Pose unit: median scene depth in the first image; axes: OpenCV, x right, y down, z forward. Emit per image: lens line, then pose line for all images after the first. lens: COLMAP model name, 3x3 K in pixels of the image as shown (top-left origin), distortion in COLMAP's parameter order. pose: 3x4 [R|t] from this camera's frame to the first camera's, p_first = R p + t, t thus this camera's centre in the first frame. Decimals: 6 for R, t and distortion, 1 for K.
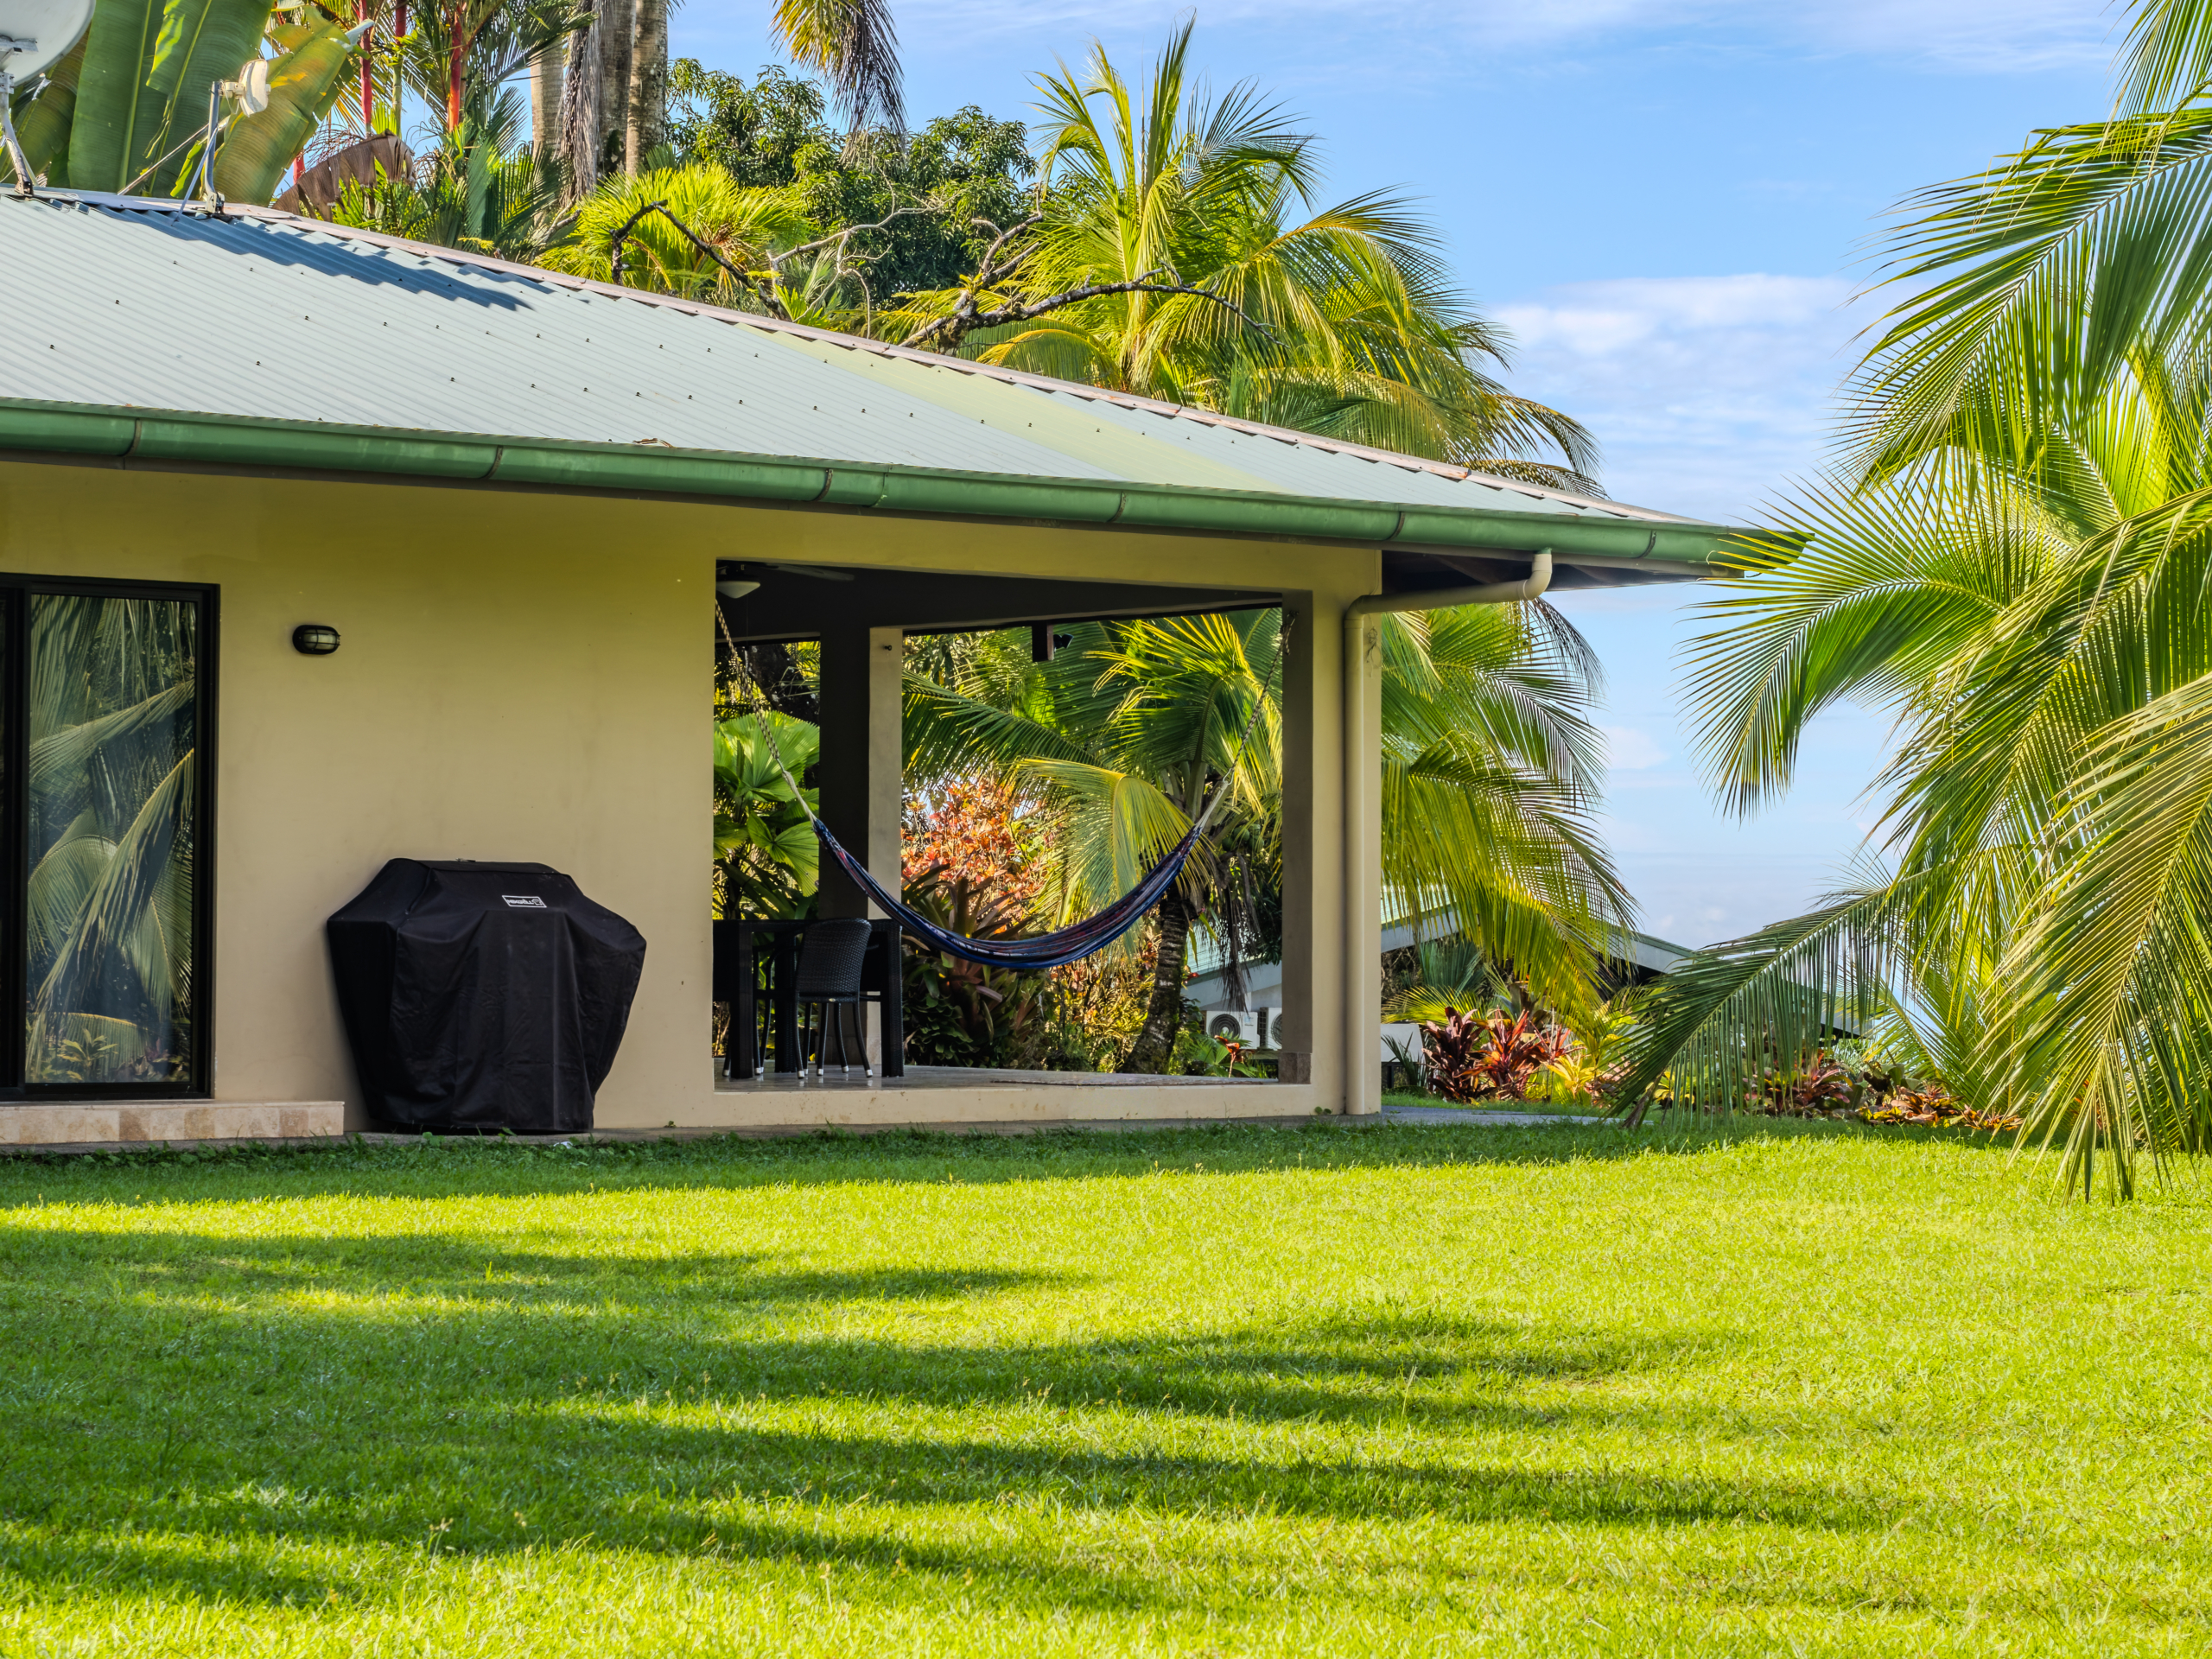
lens RADIAL K [[5155.6, 0, 1103.5], [0, 5155.6, 828.6], [0, 0, 1]] dist [0.037598, 0.000000]
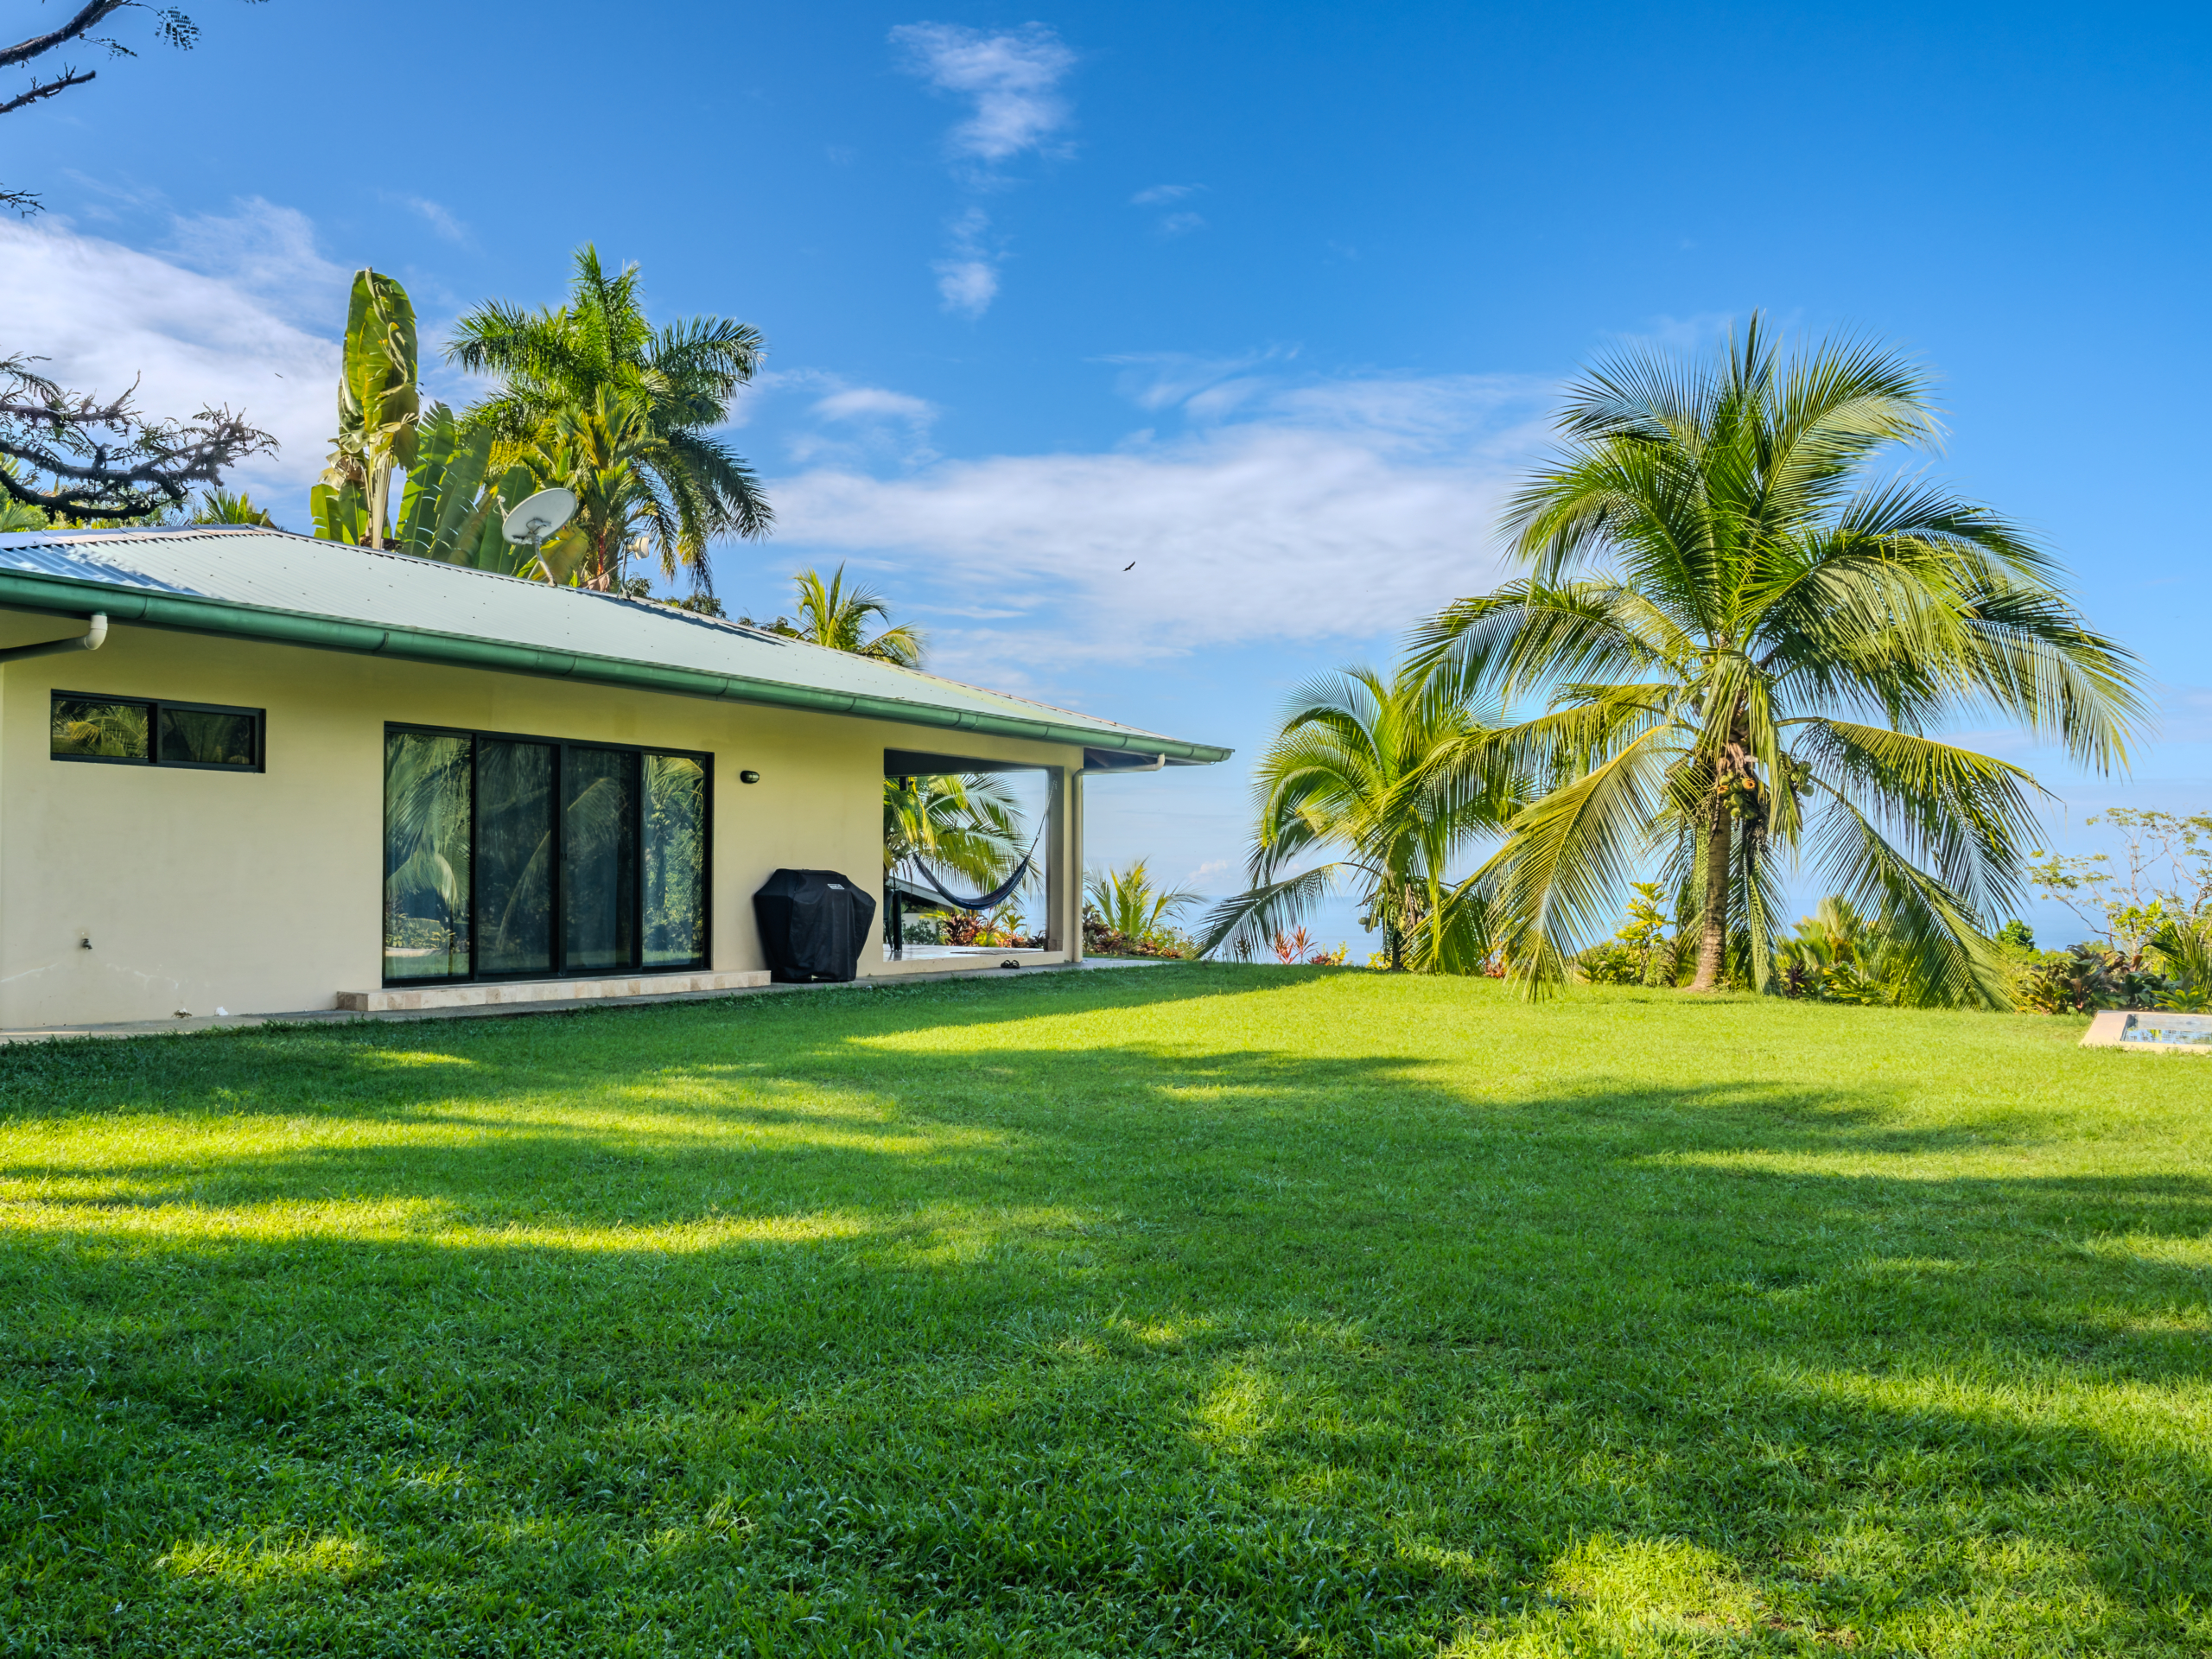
lens RADIAL K [[1550.0, 0, 1110.6], [0, 1550.0, 842.5], [0, 0, 1]] dist [0.059996, 0.002705]
pose [[0.937363, 0.003694, 0.348335, -0.245986], [-0.003344, 0.999993, -0.001607, -0.005848], [-0.348339, 0.000341, 0.937369, 0.269259]]
